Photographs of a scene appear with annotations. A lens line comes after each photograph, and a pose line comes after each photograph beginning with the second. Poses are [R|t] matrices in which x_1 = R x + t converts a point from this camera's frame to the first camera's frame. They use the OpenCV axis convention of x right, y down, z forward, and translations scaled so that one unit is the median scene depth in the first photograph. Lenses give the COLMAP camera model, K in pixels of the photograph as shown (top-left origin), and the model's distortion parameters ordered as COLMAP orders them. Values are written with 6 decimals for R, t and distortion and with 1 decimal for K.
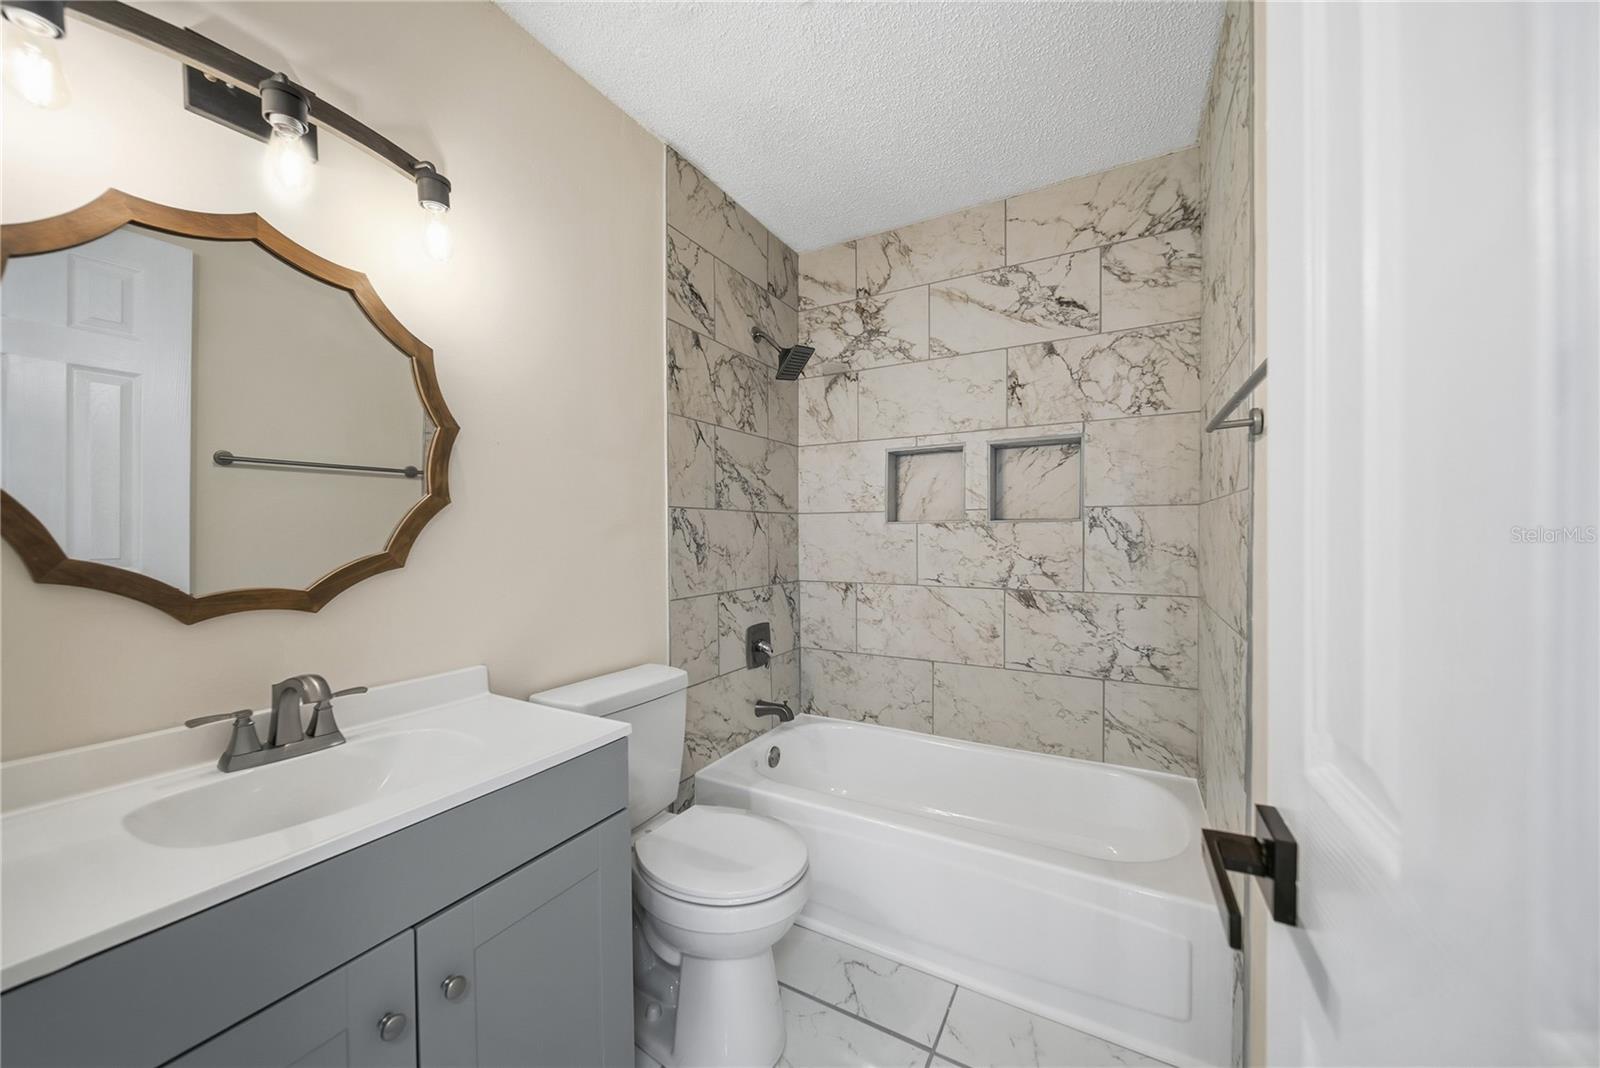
lens RADIAL K [[576.3, 0, 797.1], [0, 576.3, 527.1], [0, 0, 1]] dist [0.000745, 0.000167]
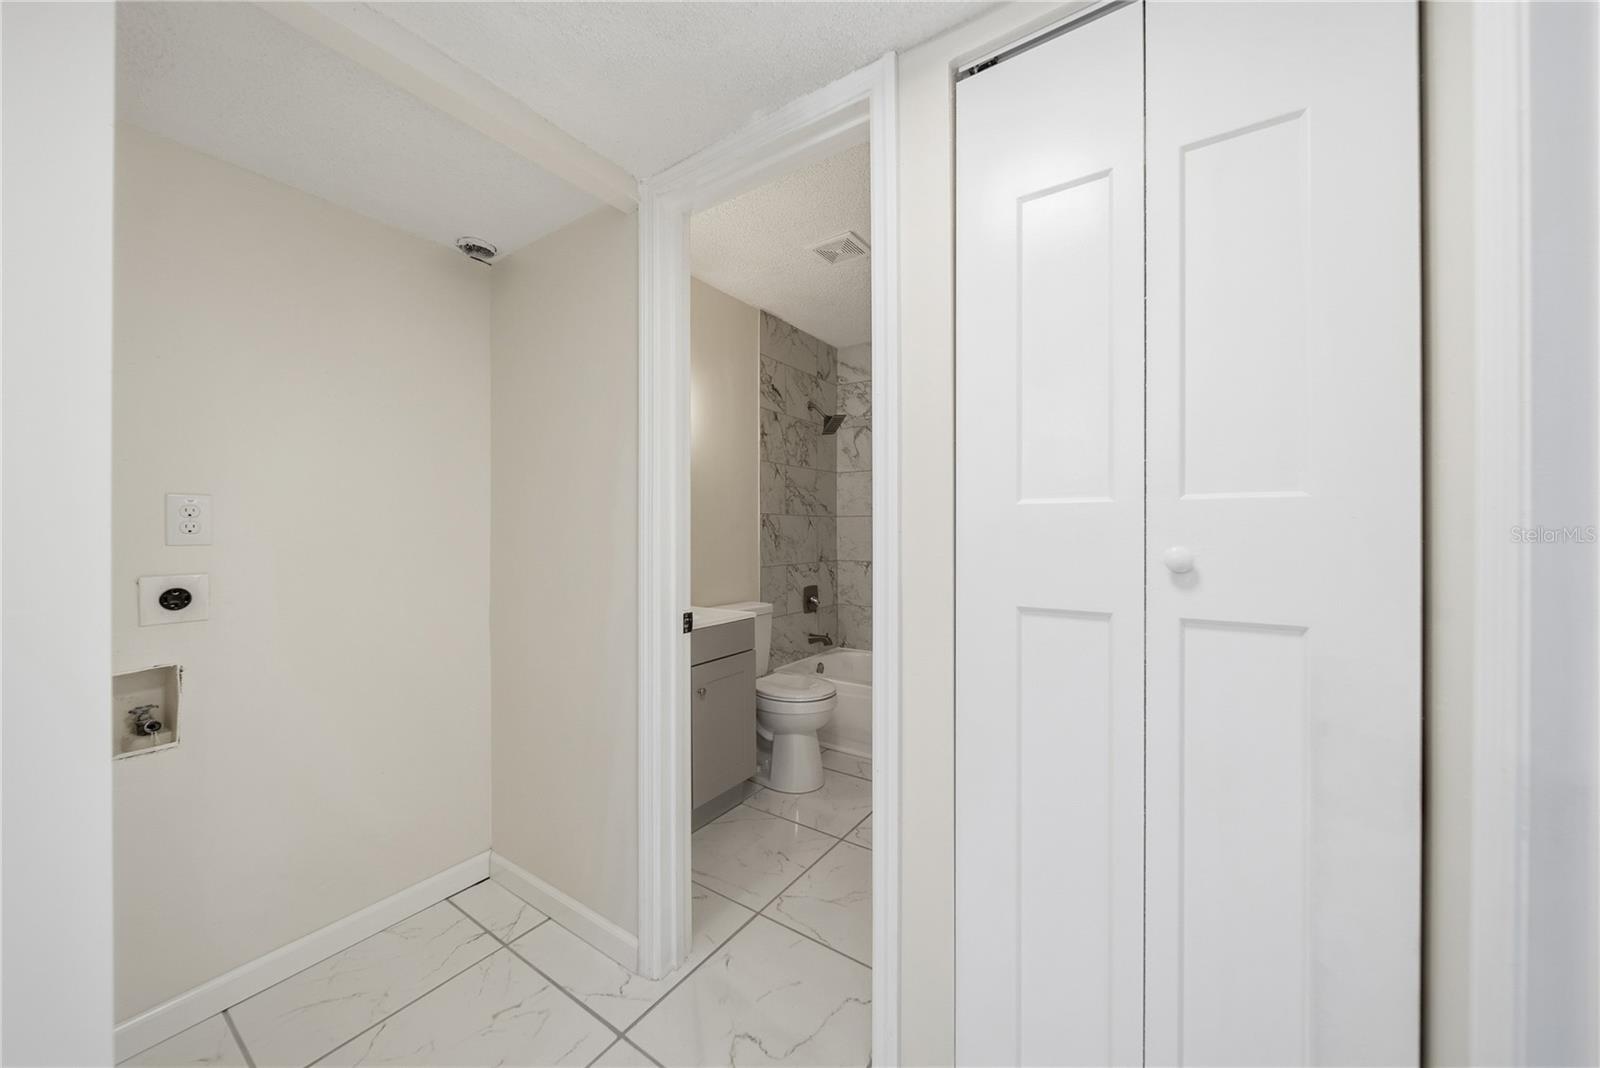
lens RADIAL K [[576.3, 0, 795.3], [0, 576.3, 526.7], [0, 0, 1]] dist [0.000745, 0.000167]
pose [[0.996165, 0.004156, -0.087391, 0.031020], [-0.003814, 0.999984, 0.004070, -0.002605], [0.087407, -0.003721, 0.996166, -0.621862]]
